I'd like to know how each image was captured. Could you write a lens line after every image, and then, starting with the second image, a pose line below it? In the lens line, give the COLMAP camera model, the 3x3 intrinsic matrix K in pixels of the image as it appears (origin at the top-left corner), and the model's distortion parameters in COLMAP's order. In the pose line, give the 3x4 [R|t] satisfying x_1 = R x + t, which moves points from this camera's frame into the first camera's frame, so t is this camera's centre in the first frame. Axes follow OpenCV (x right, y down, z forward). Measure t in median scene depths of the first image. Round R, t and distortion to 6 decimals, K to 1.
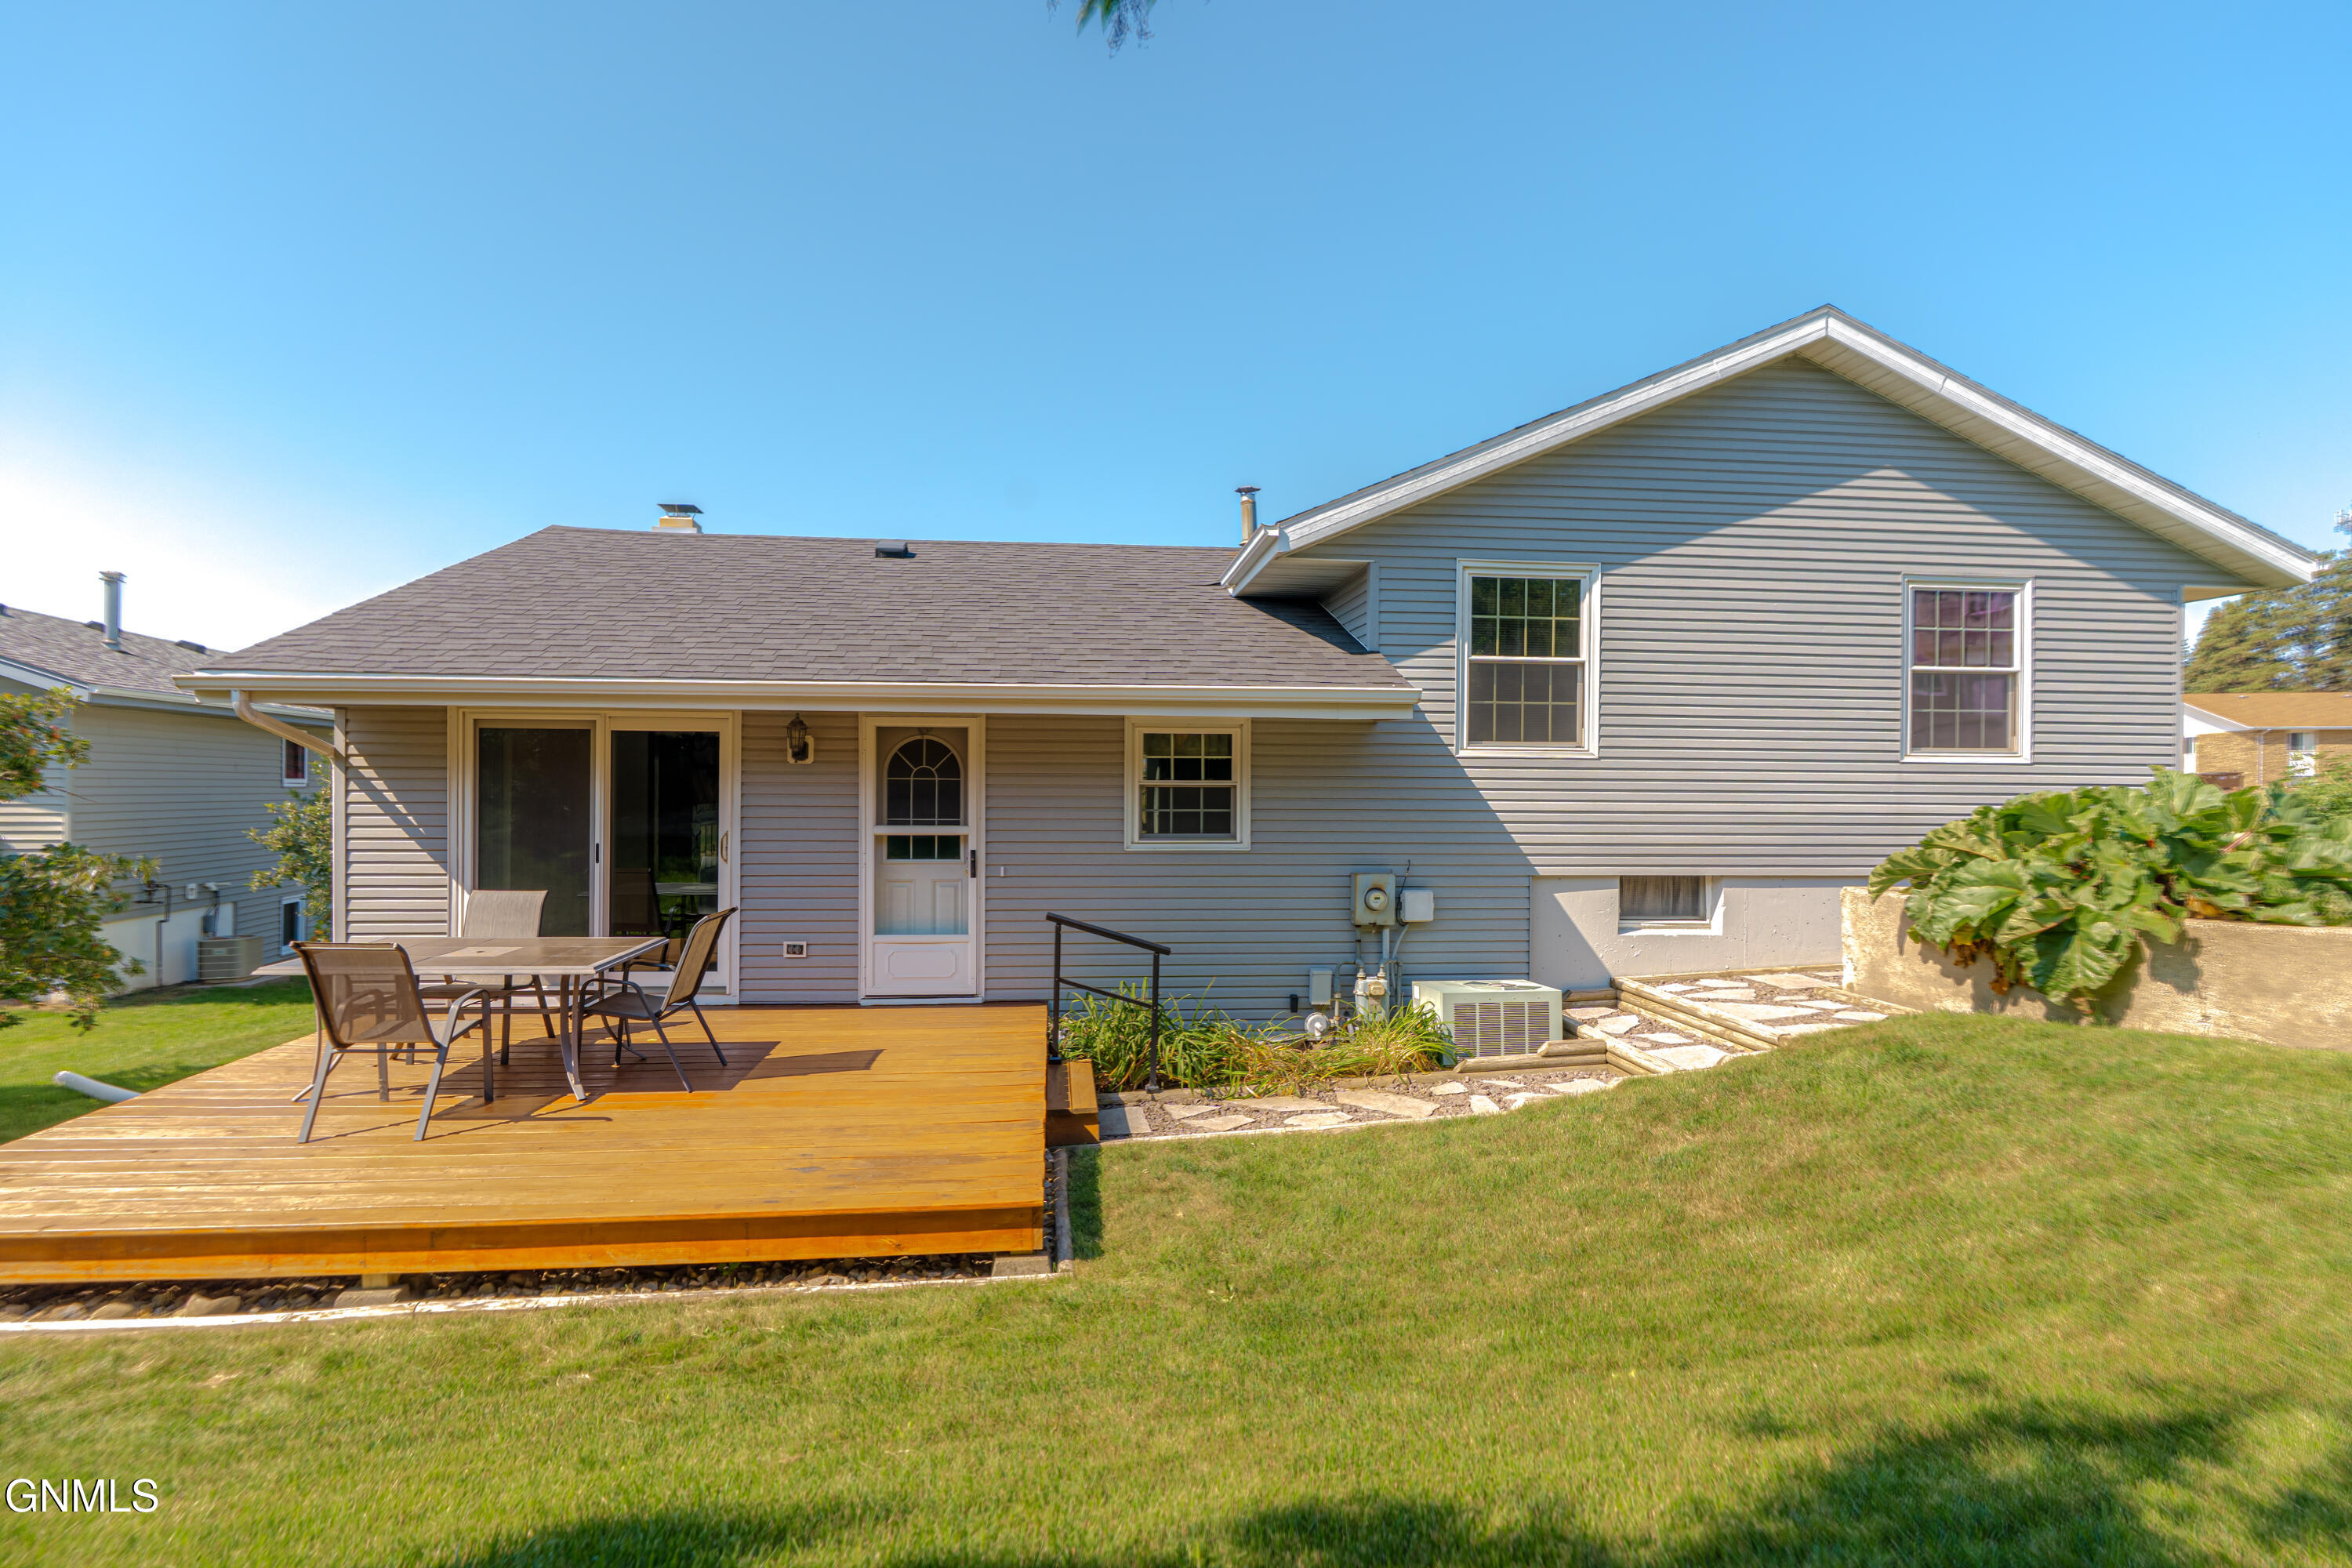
lens RADIAL K [[1084.1, 0, 1170.2], [0, 1084.1, 791.4], [0, 0, 1]] dist [-0.008829, 0.002715]
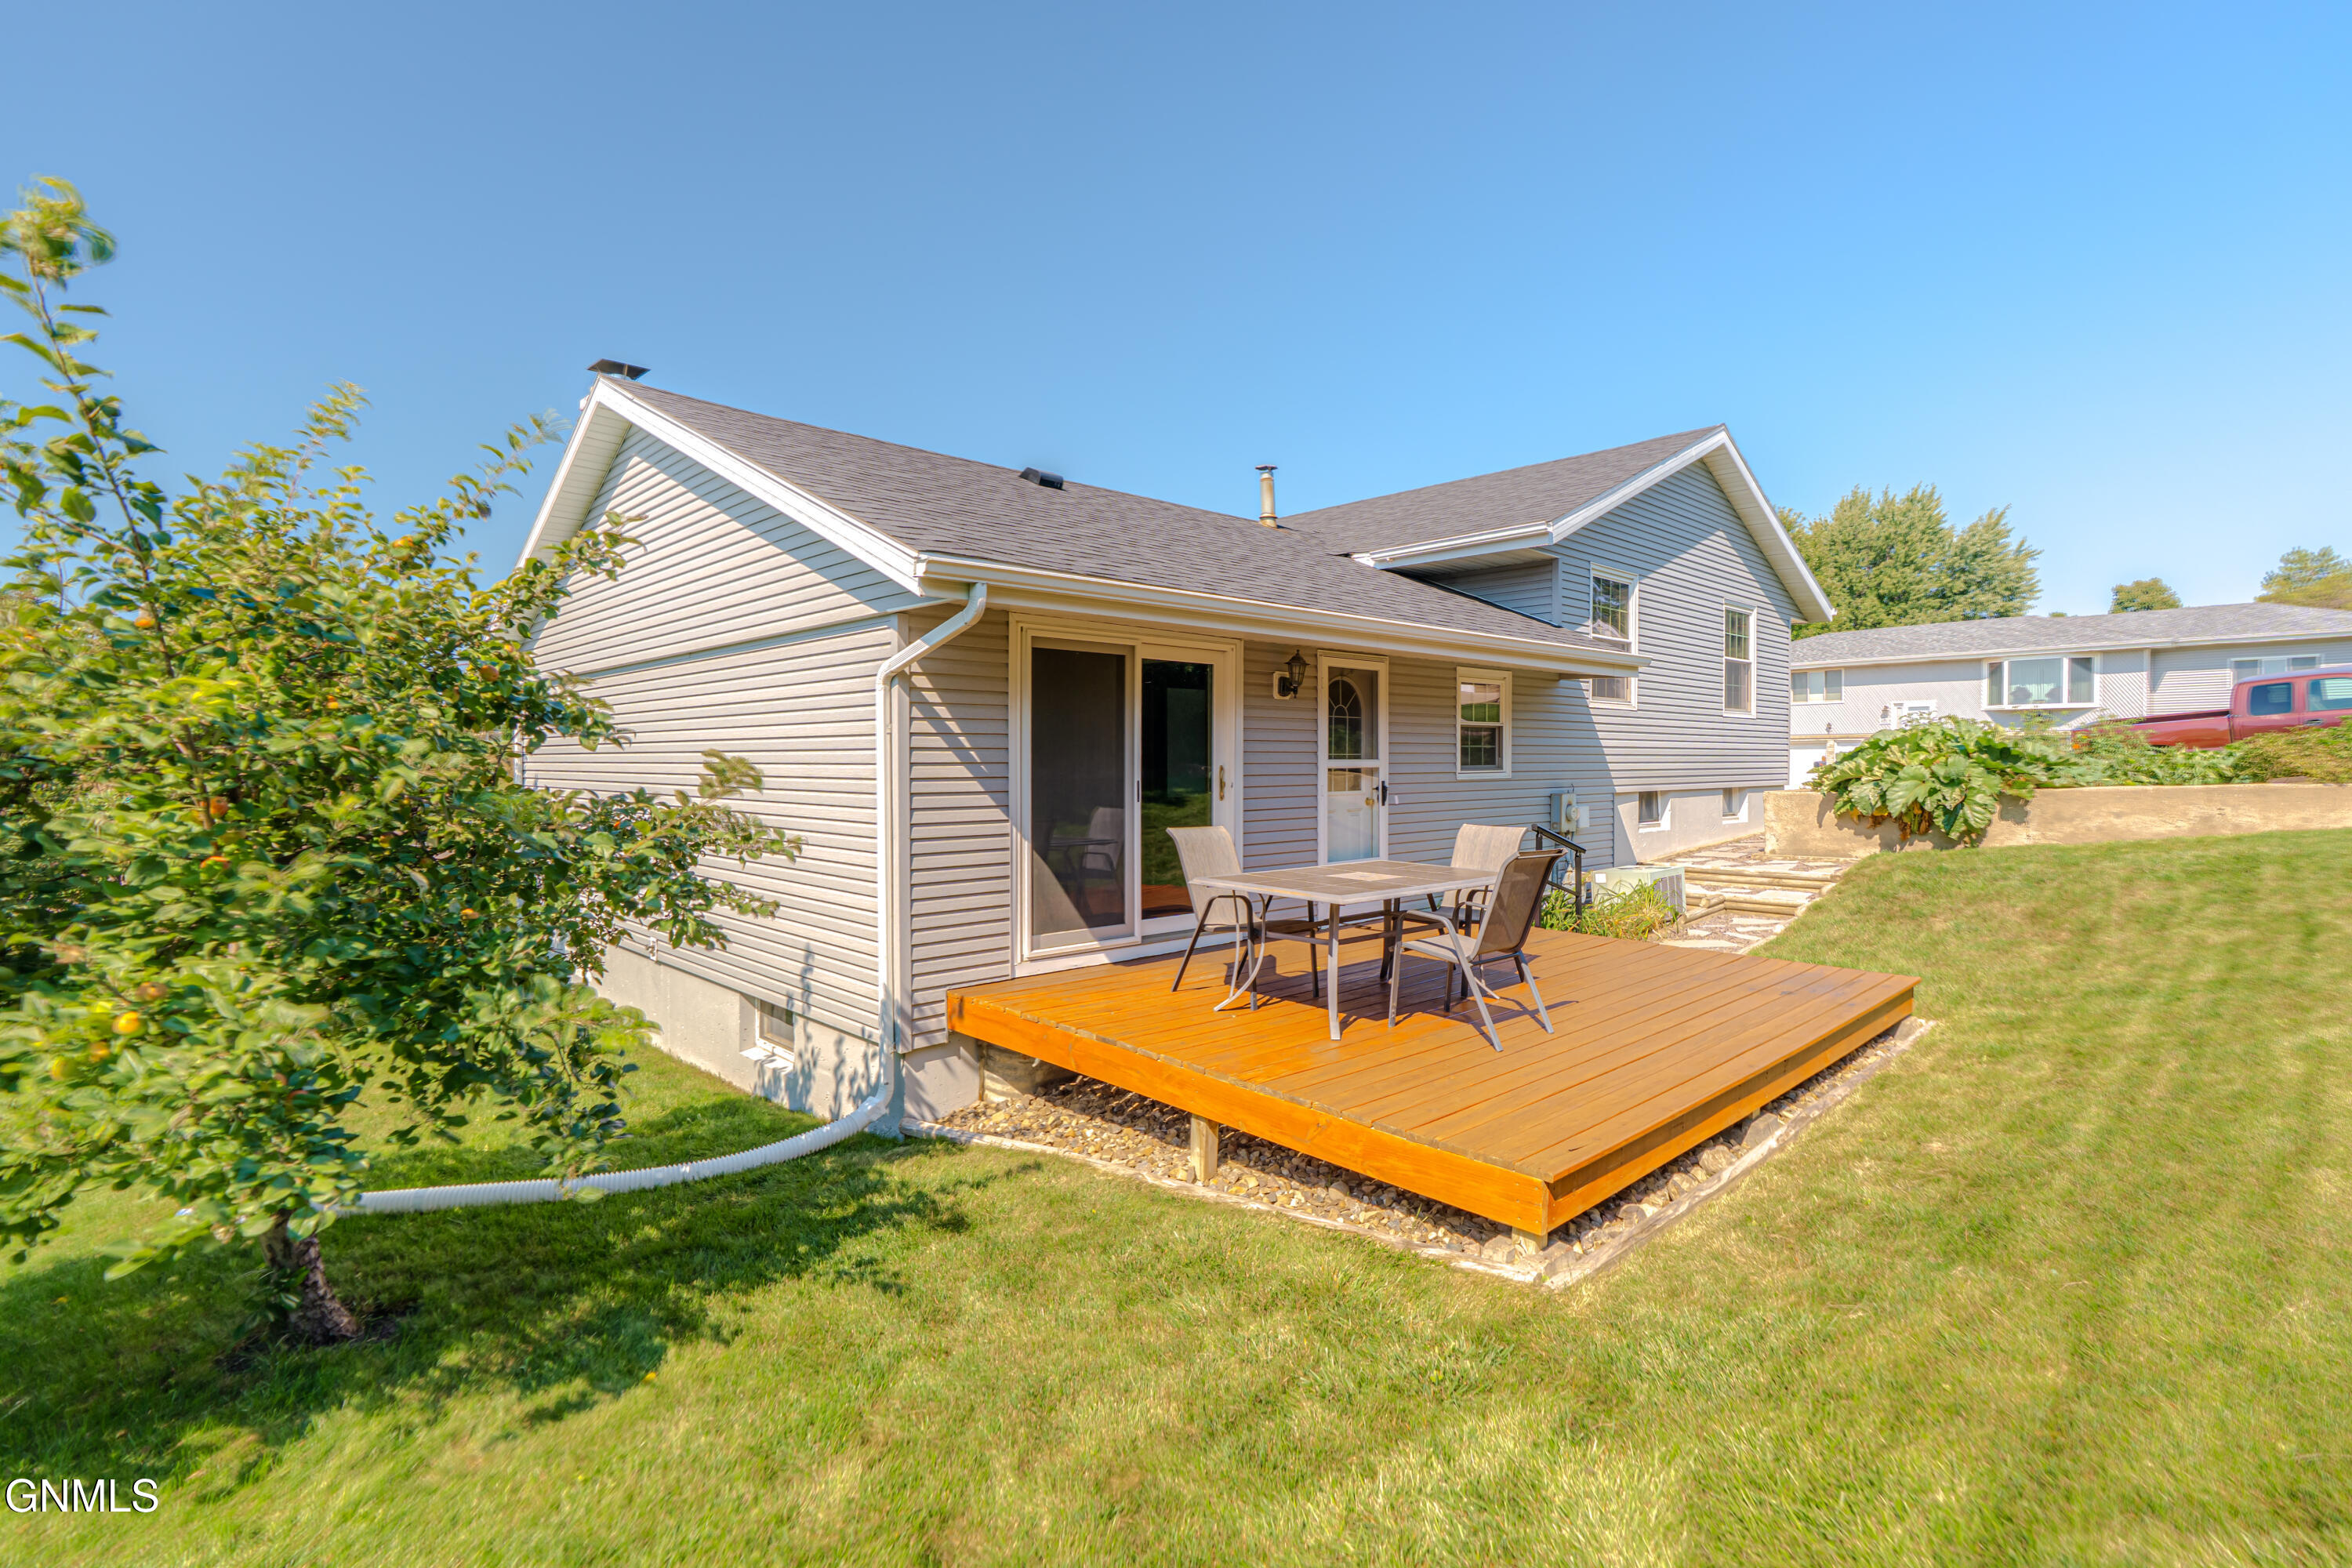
lens RADIAL K [[1084.1, 0, 1231.4], [0, 1084.1, 780.2], [0, 0, 1]] dist [-0.008829, 0.002715]
pose [[0.779944, -0.022096, 0.625459, -1.060841], [0.010800, 0.999703, 0.021850, 0.028948], [-0.625756, -0.010286, 0.779951, 0.242888]]
